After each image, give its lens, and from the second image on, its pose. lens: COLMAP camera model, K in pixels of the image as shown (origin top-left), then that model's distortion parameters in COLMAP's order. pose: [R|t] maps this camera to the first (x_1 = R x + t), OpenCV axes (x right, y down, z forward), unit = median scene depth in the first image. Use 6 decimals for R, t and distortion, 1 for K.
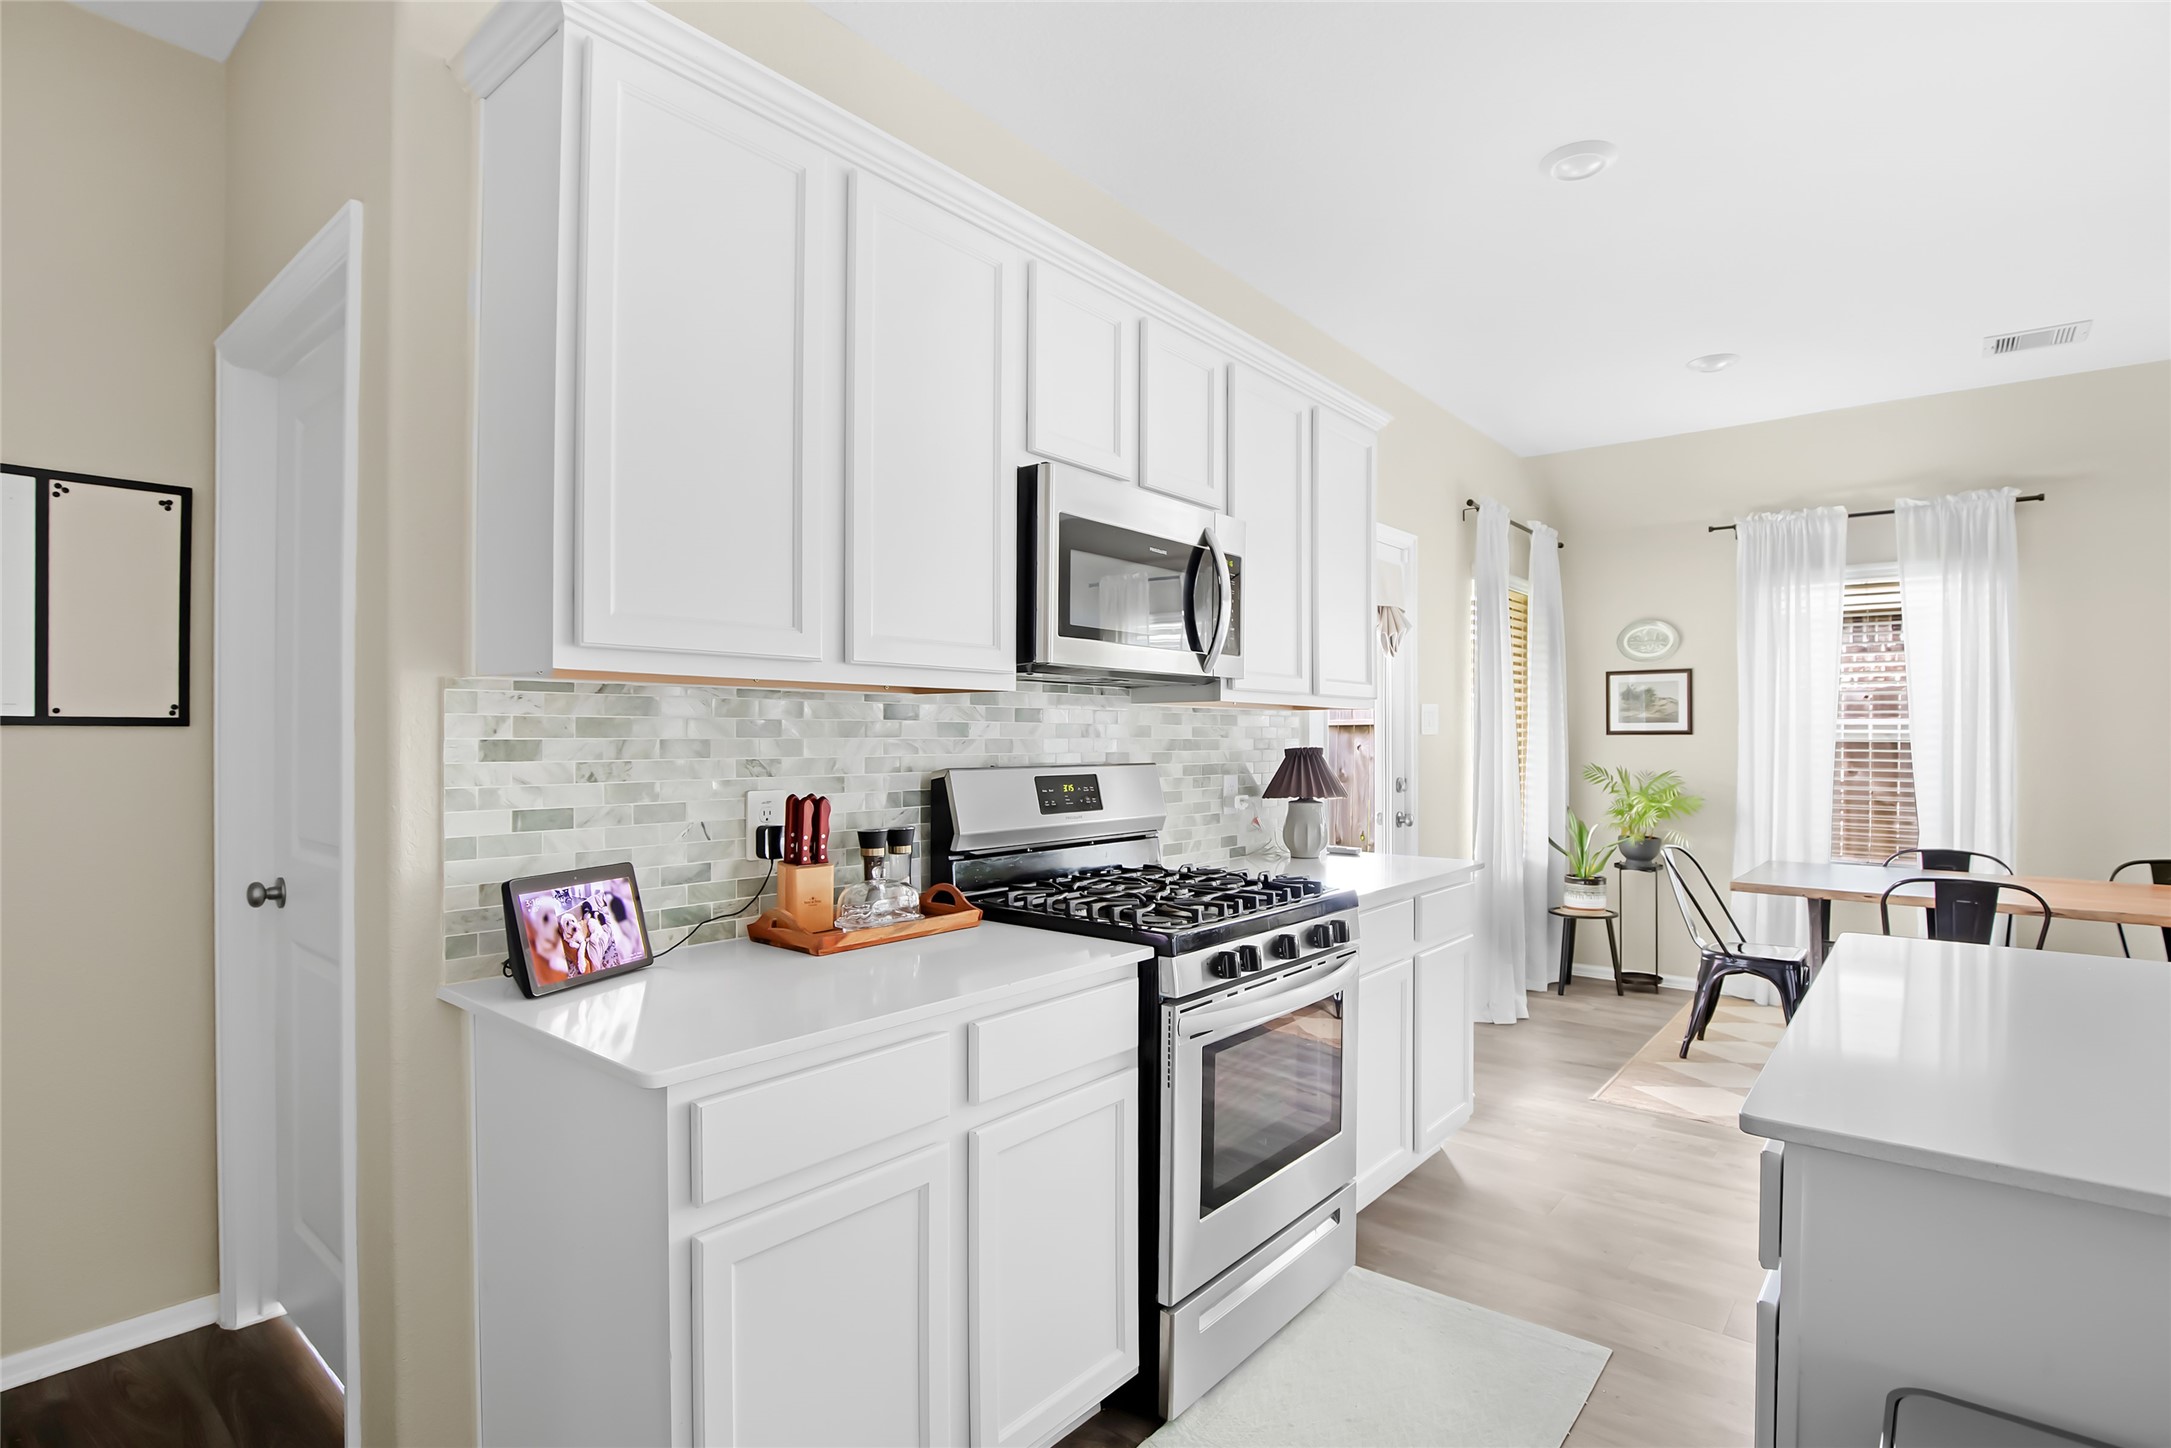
lens RADIAL K [[1057.0, 0, 1087.9], [0, 1057.0, 738.7], [0, 0, 1]] dist [-0.023825, -0.000029]
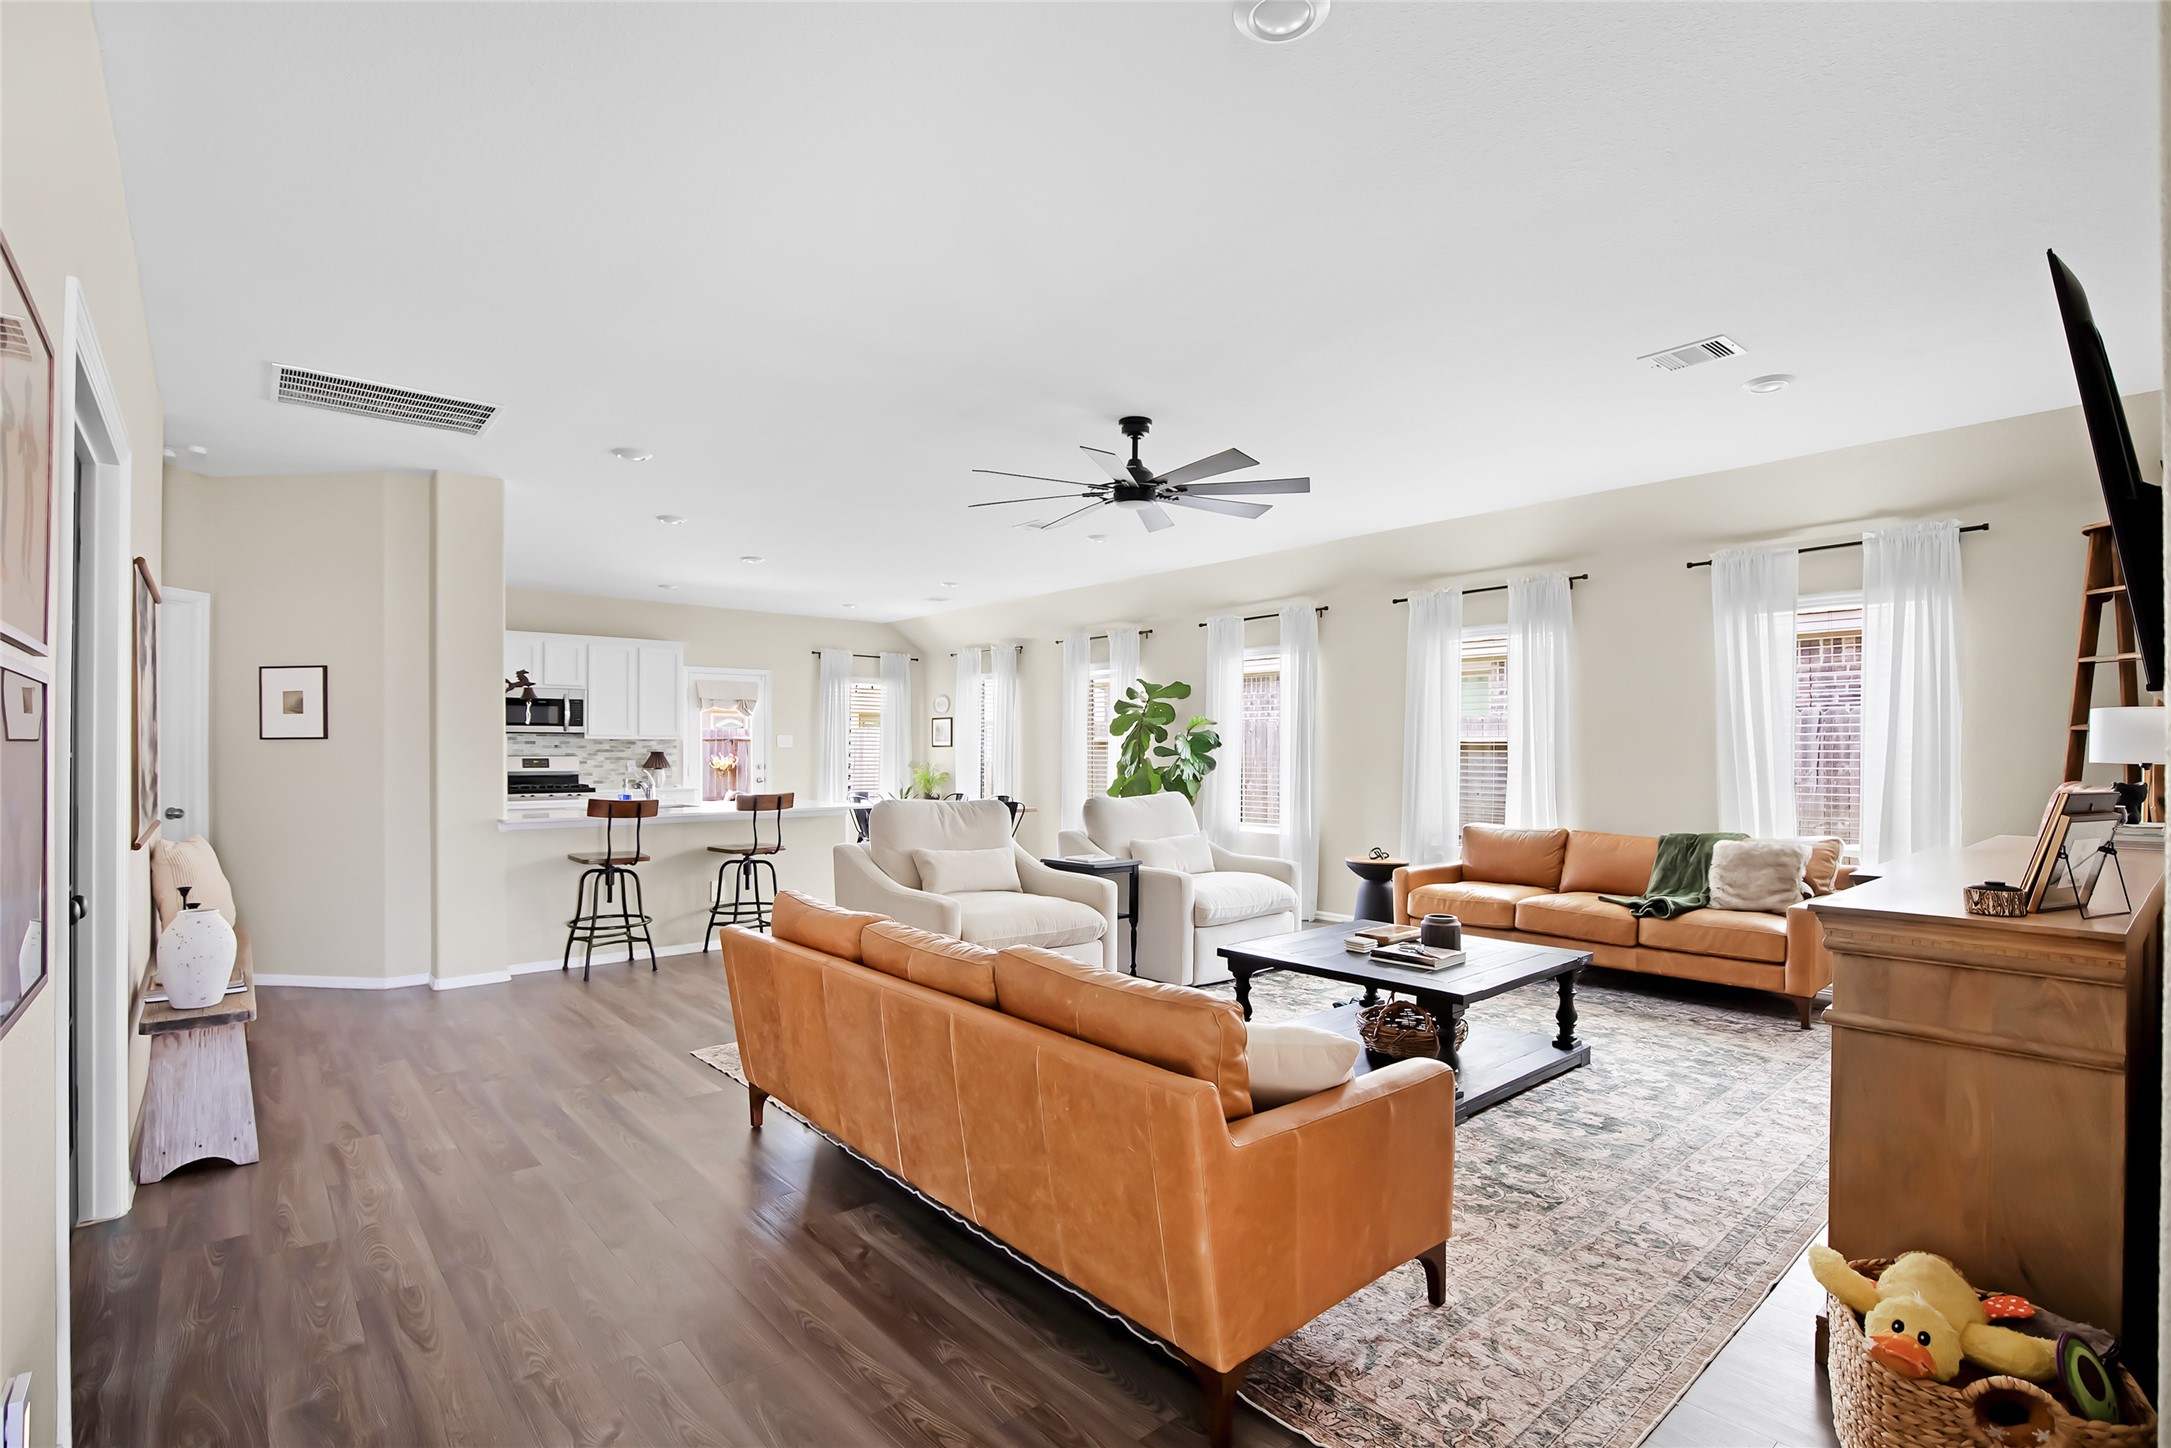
lens RADIAL K [[1017.7, 0, 1085.1], [0, 1017.7, 751.4], [0, 0, 1]] dist [-0.028849, 0.000362]
pose [[0.986649, 0.001252, -0.162856, 2.391157], [-0.001593, 0.999997, -0.001962, 0.013144], [0.162853, 0.002195, 0.986648, -2.149169]]
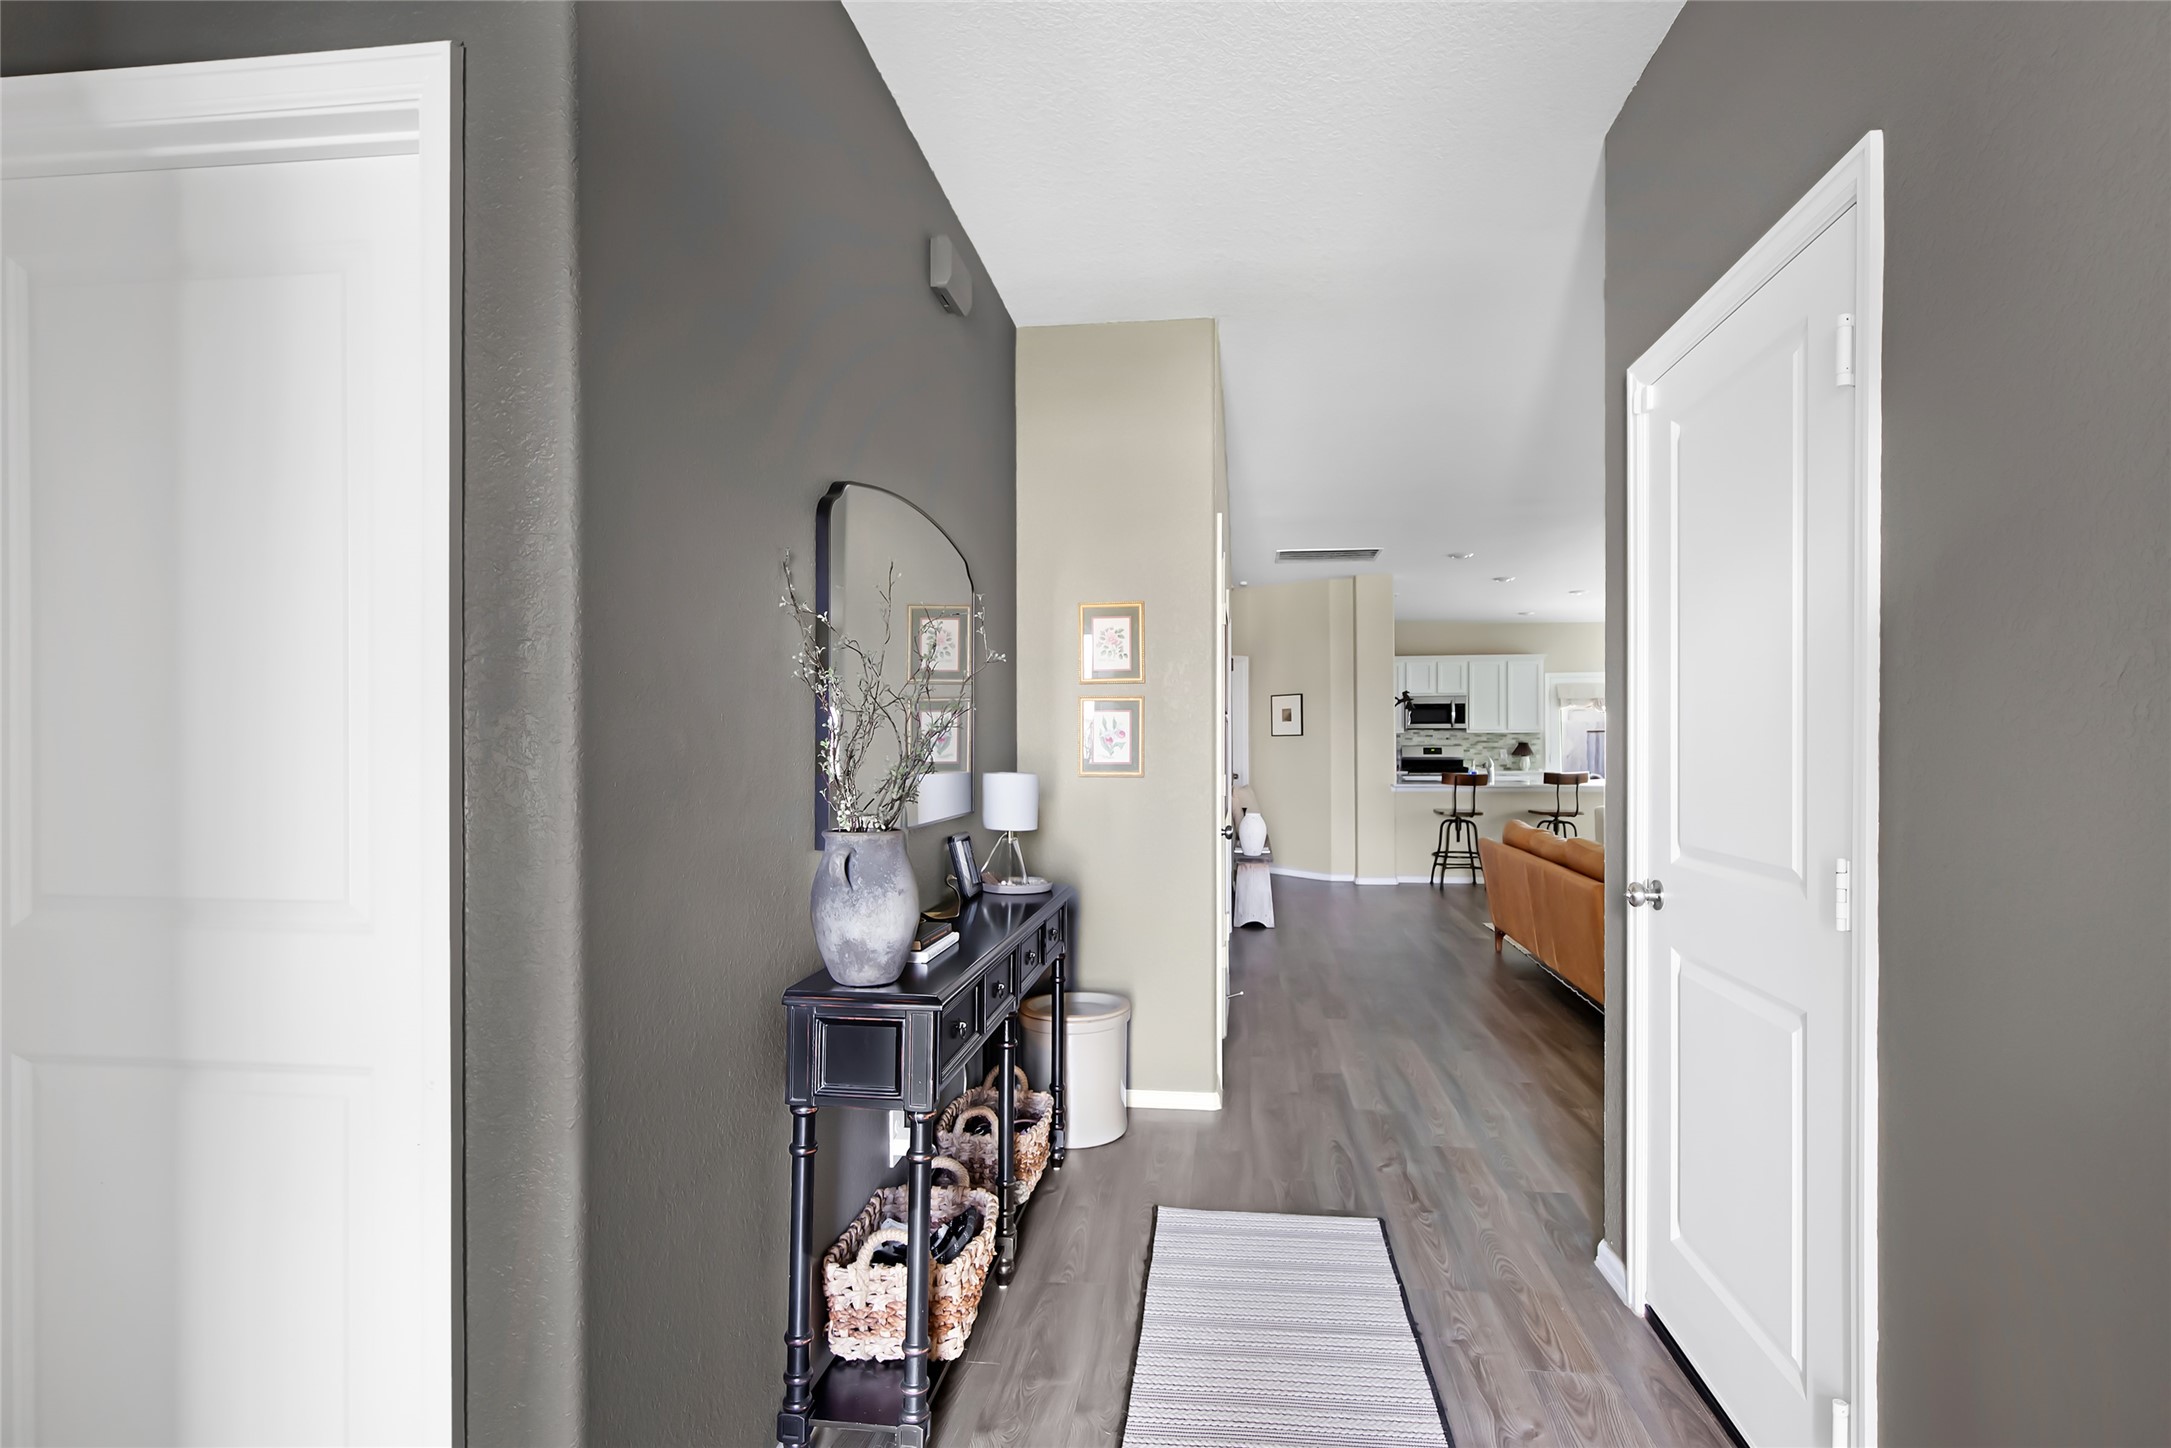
lens RADIAL K [[1057.0, 0, 1087.9], [0, 1057.0, 738.7], [0, 0, 1]] dist [-0.023825, -0.000029]
pose [[0.525186, -0.003996, -0.850978, 3.307382], [0.000227, 0.999990, -0.004556, 0.013894], [0.850987, 0.002199, 0.525182, -2.991345]]
